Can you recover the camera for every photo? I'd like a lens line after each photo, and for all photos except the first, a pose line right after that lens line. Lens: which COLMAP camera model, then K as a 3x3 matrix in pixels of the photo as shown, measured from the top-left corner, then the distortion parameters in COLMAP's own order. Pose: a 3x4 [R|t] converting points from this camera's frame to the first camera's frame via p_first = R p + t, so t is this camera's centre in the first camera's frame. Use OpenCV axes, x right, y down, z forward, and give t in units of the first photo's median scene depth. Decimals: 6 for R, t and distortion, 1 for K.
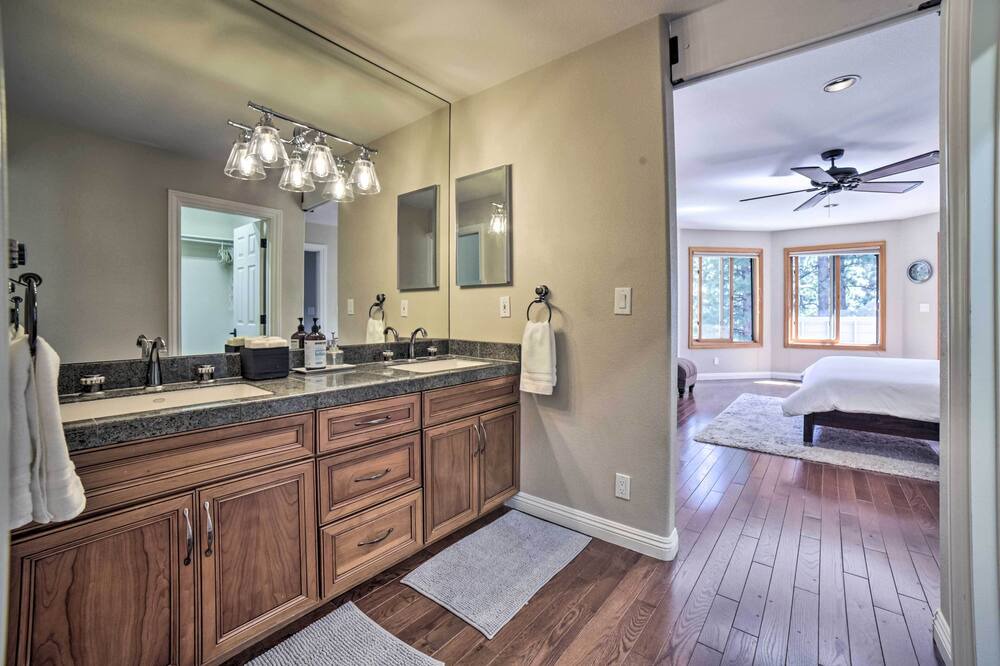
lens RADIAL K [[411.7, 0, 499.9], [0, 411.7, 313.2], [0, 0, 1]] dist [0.000076, 0.000006]
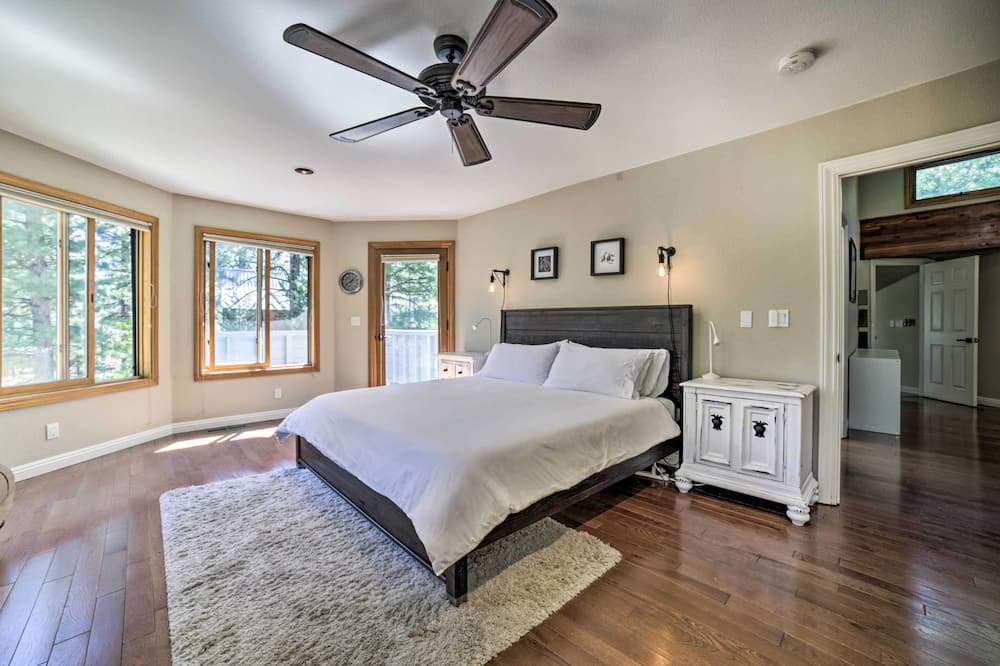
lens RADIAL K [[403.3, 0, 499.6], [0, 403.3, 328.4], [0, 0, 1]] dist [-0.000123, -0.000011]
pose [[0.149402, -0.007197, 0.988750, 0.146953], [-0.000166, 0.999973, 0.007304, -0.003006], [-0.988777, -0.001256, 0.149397, 0.445936]]
